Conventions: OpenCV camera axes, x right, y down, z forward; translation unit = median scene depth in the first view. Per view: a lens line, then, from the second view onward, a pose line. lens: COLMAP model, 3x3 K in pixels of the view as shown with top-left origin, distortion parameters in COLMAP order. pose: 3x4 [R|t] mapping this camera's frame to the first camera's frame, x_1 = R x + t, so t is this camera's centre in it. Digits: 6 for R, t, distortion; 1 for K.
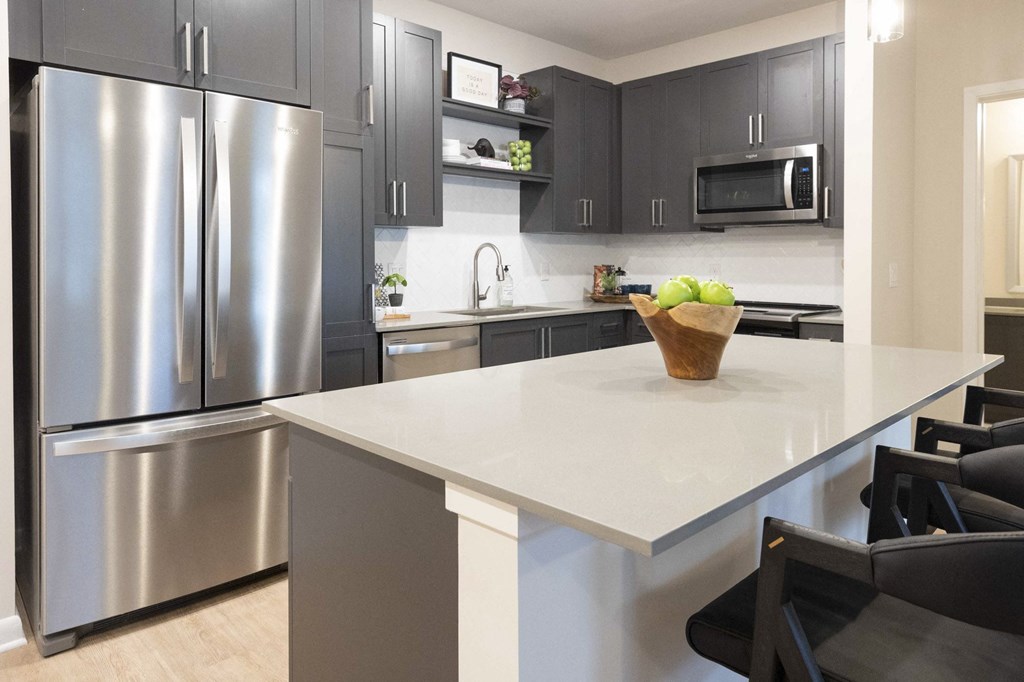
lens RADIAL K [[656.9, 0, 511.0], [0, 656.9, 267.9], [0, 0, 1]] dist [-0.003146, 0.005166]
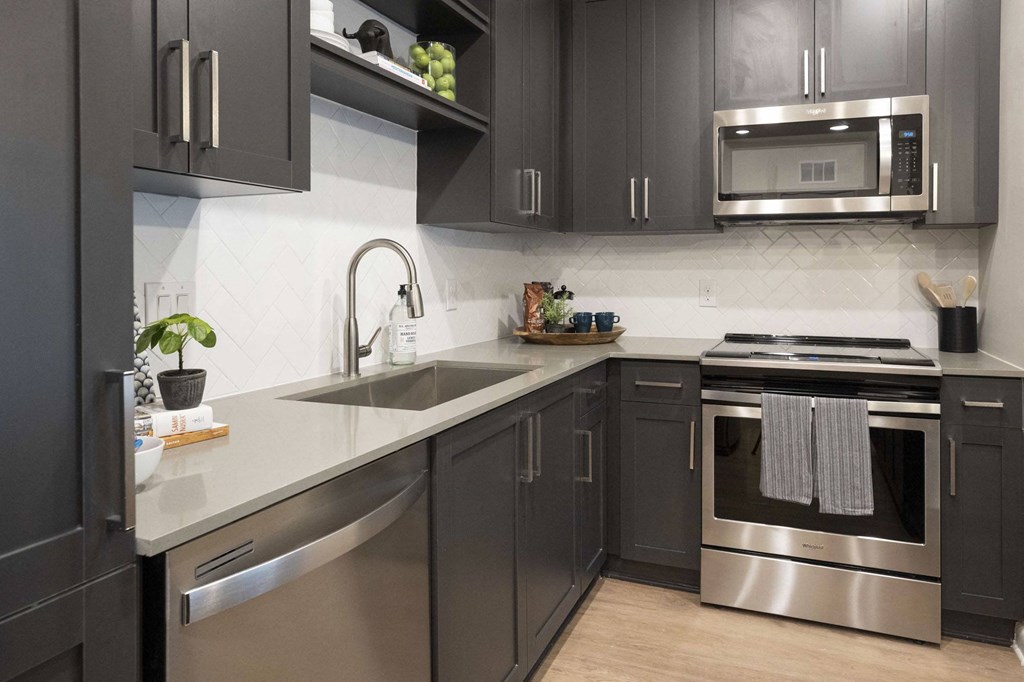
lens RADIAL K [[656.9, 0, 571.3], [0, 656.9, 272.0], [0, 0, 1]] dist [-0.003146, 0.005166]
pose [[0.899564, 0.000563, 0.436789, -0.119305], [0.006074, 0.999886, -0.013796, -0.006198], [-0.436747, 0.015064, 0.899458, 0.499920]]
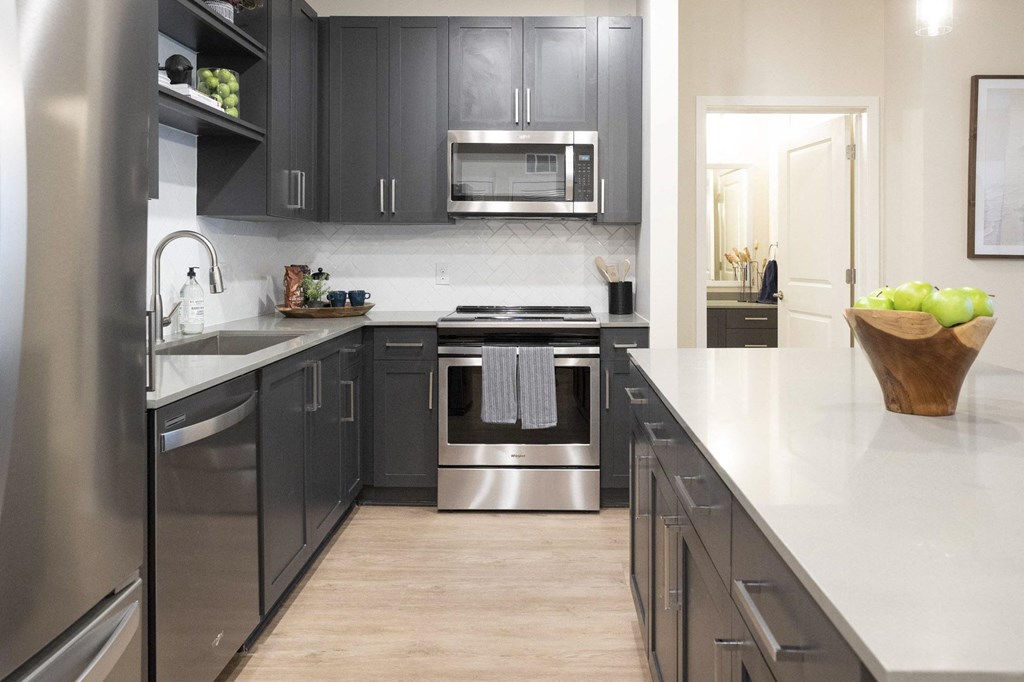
lens RADIAL K [[727.7, 0, 539.6], [0, 727.7, 258.4], [0, 0, 1]] dist [-0.019862, -0.005284]
pose [[0.704303, -0.002504, 0.709895, -0.273254], [0.008609, 0.999950, -0.005015, -0.006314], [-0.709847, 0.009644, 0.704290, 0.300659]]
